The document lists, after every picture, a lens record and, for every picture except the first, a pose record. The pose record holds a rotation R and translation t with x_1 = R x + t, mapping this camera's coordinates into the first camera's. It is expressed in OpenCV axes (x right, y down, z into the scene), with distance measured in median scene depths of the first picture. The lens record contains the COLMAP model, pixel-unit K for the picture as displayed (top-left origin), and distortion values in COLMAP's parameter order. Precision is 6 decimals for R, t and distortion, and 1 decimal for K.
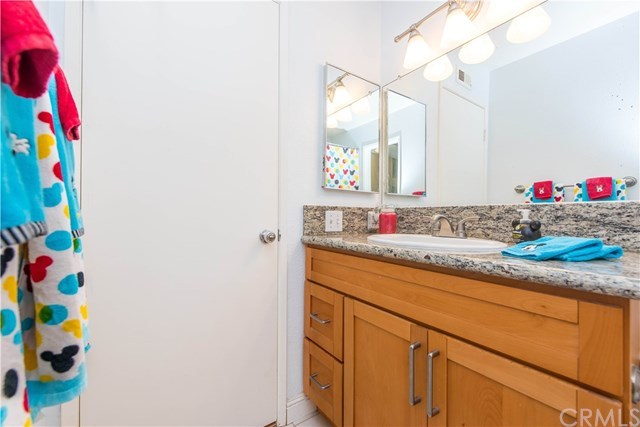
lens RADIAL K [[265.5, 0, 323.7], [0, 265.5, 217.9], [0, 0, 1]] dist [0.009892, -0.001789]
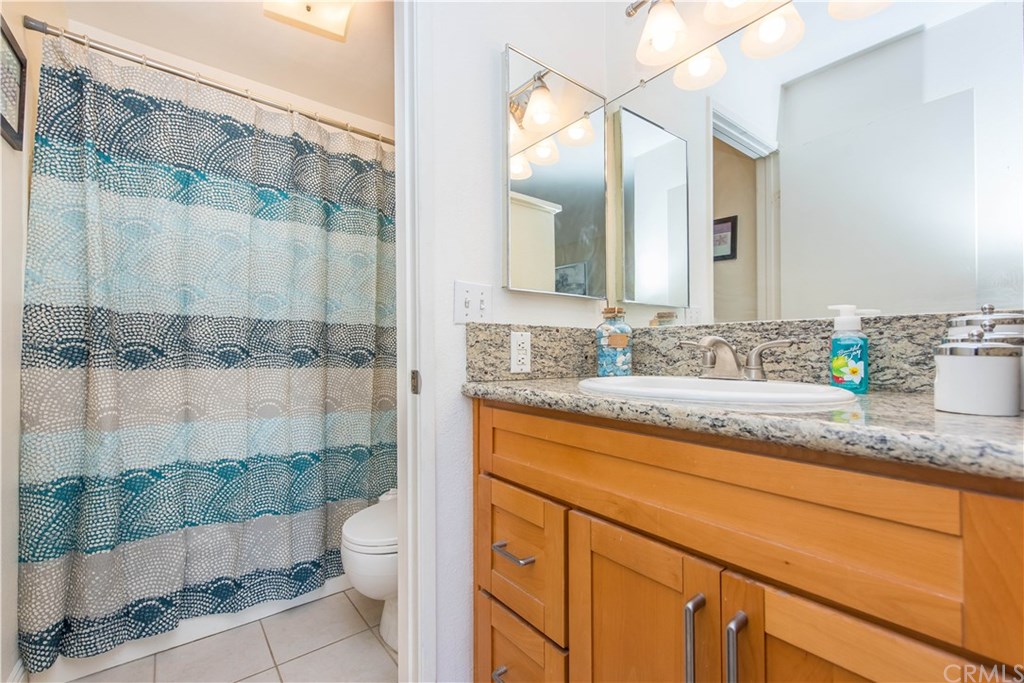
lens RADIAL K [[452.8, 0, 509.1], [0, 452.8, 338.9], [0, 0, 1]] dist [0.010825, -0.001954]
pose [[0.998200, -0.008621, 0.059354, -0.044134], [0.009980, 0.999694, -0.022644, 0.004318], [-0.059140, 0.023196, 0.997980, 0.111860]]
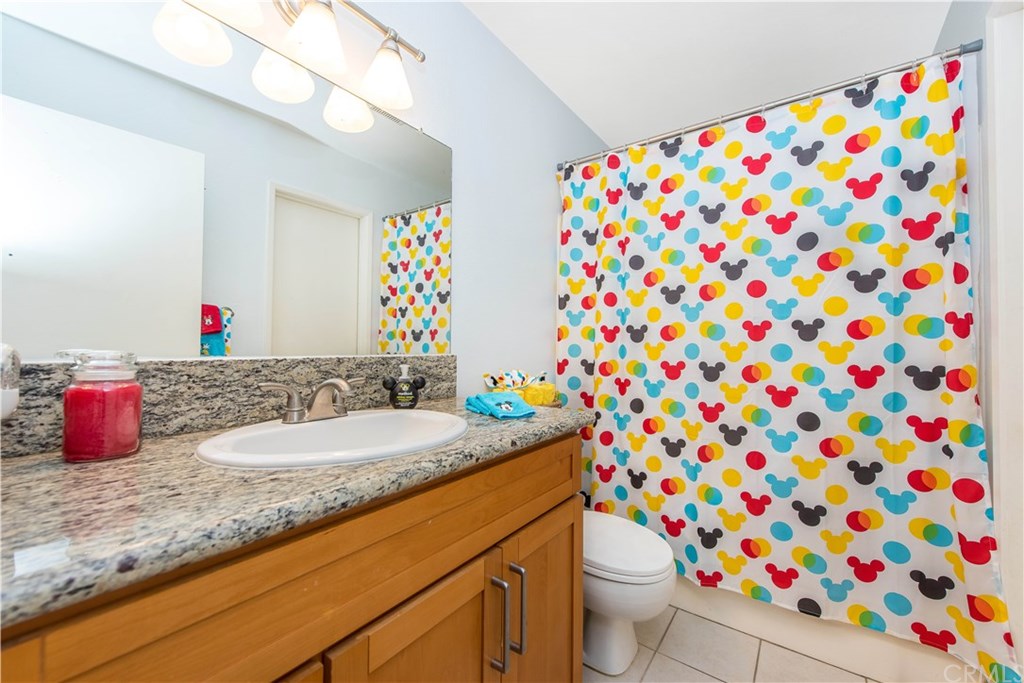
lens RADIAL K [[424.8, 0, 503.3], [0, 424.8, 344.7], [0, 0, 1]] dist [0.009892, -0.001789]
pose [[-0.309420, -0.007075, 0.950899, -0.662198], [0.000109, 0.999972, 0.007475, -0.120888], [-0.950925, 0.002417, -0.309411, 1.344229]]
